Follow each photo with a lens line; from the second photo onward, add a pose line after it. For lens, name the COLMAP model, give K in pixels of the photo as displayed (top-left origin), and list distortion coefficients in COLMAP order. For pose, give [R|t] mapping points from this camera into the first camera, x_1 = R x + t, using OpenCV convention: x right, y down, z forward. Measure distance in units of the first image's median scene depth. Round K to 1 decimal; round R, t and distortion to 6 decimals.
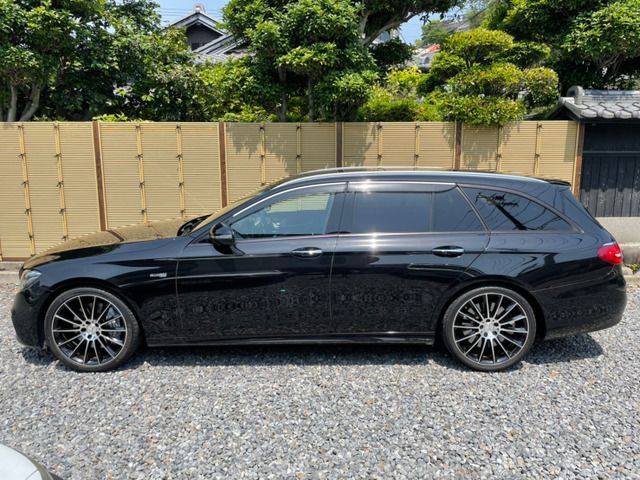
lens RADIAL K [[479.3, 0, 324.4], [0, 479.3, 236.6], [0, 0, 1]] dist [0.061072, -0.086427]
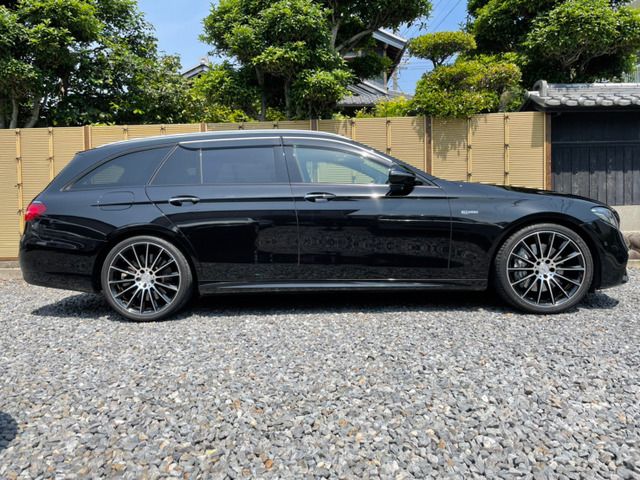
lens RADIAL K [[479.3, 0, 316.6], [0, 479.3, 233.8], [0, 0, 1]] dist [0.061072, -0.086427]
pose [[0.999119, -0.018427, -0.037715, 0.074639], [0.013511, 0.991854, -0.126665, 0.147706], [0.039742, 0.126044, 0.991228, -0.011077]]
